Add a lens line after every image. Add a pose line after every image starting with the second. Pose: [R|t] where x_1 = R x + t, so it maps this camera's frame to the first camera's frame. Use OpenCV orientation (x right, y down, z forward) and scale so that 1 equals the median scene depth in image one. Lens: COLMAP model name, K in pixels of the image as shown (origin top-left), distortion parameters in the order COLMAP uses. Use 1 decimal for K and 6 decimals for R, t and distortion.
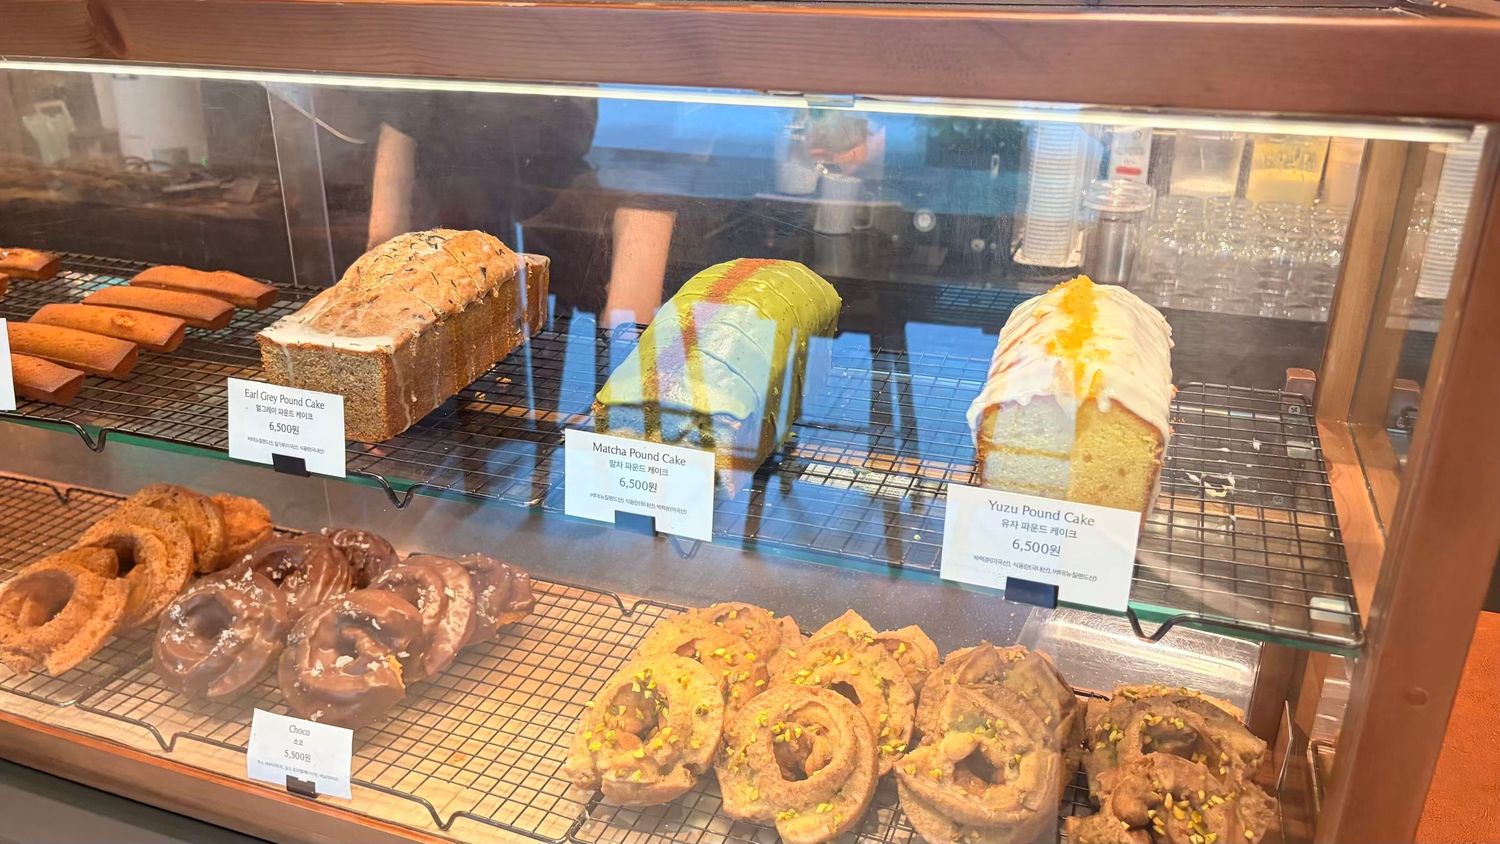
lens RADIAL K [[1149.2, 0, 751.2], [0, 1149.2, 447.0], [0, 0, 1]] dist [0.029210, -0.031758]
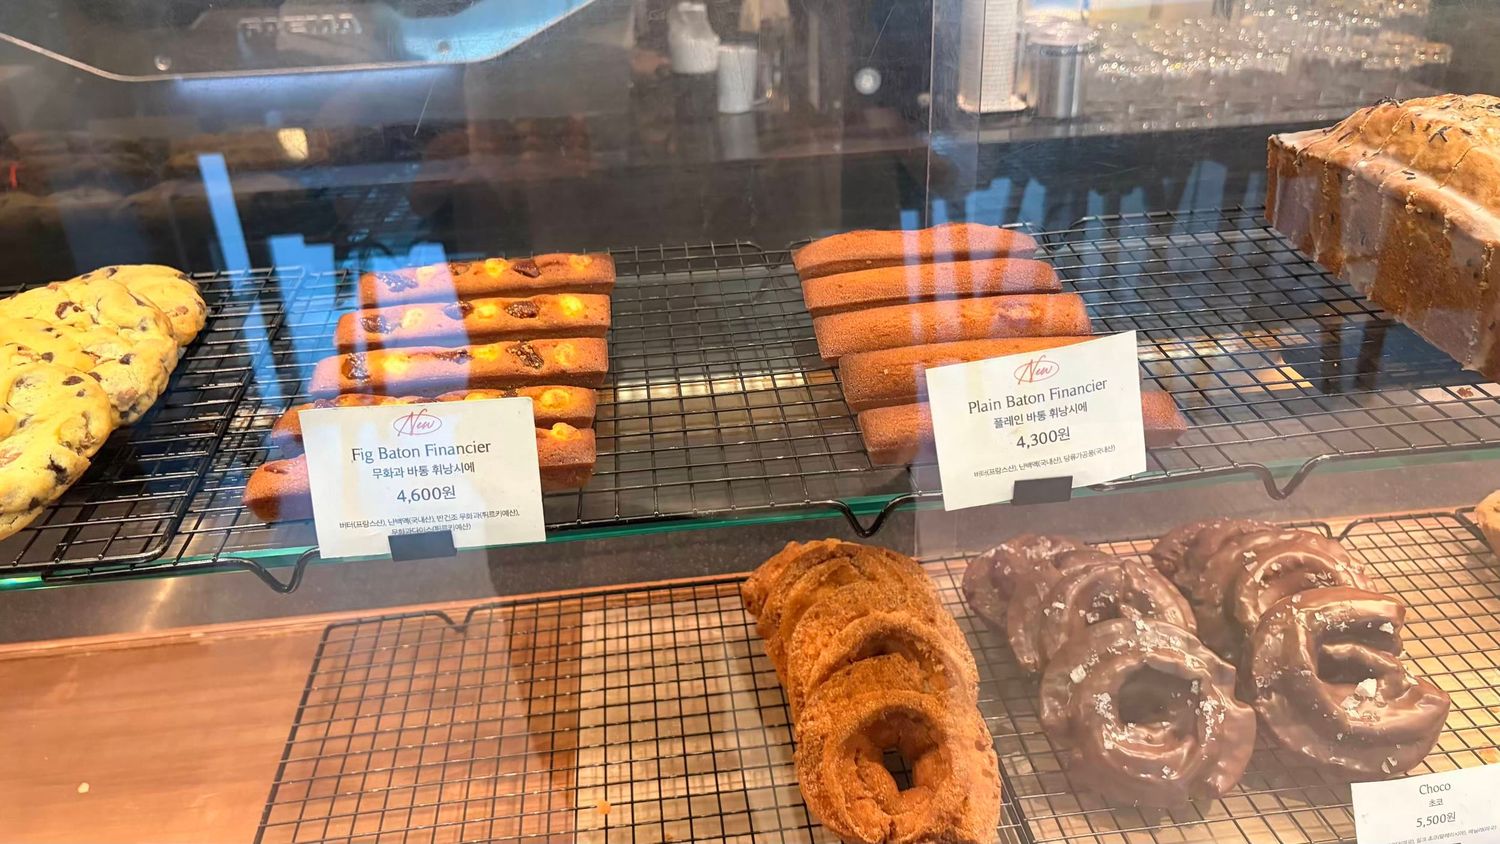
lens RADIAL K [[1149.2, 0, 720.1], [0, 1149.2, 421.0], [0, 0, 1]] dist [0.029210, -0.031758]
pose [[0.890304, -0.242071, 0.385696, -1.071150], [0.212202, 0.969961, 0.118939, -0.182628], [-0.402901, -0.024047, 0.914928, 0.512584]]
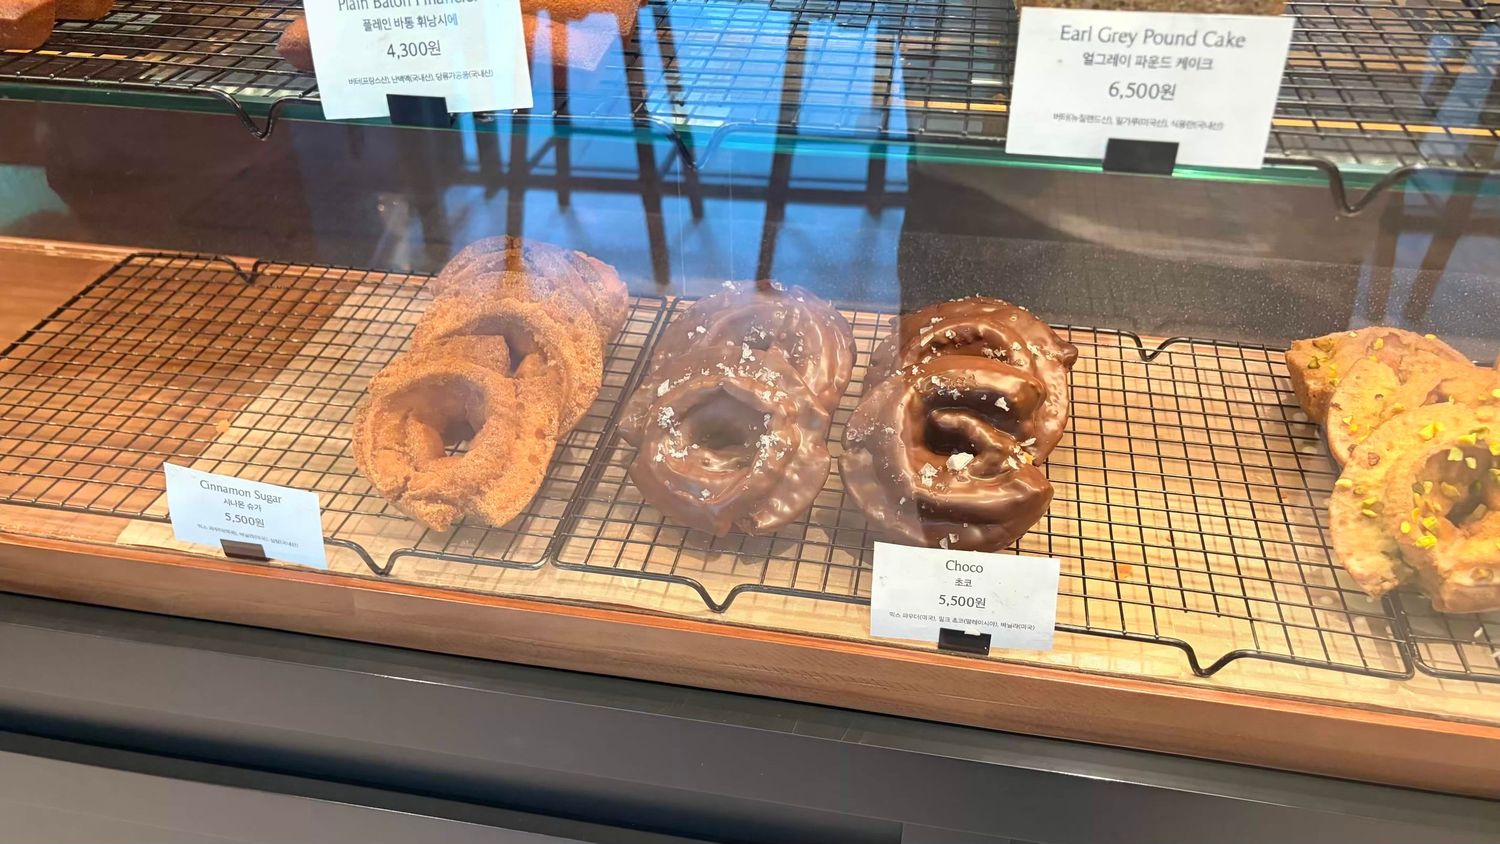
lens RADIAL K [[1149.2, 0, 740.0], [0, 1149.2, 426.0], [0, 0, 1]] dist [0.029210, -0.031758]
pose [[0.986169, -0.104407, 0.128726, -0.618868], [0.075868, 0.974867, 0.209470, 0.010058], [-0.147361, -0.196807, 0.969305, 0.379546]]
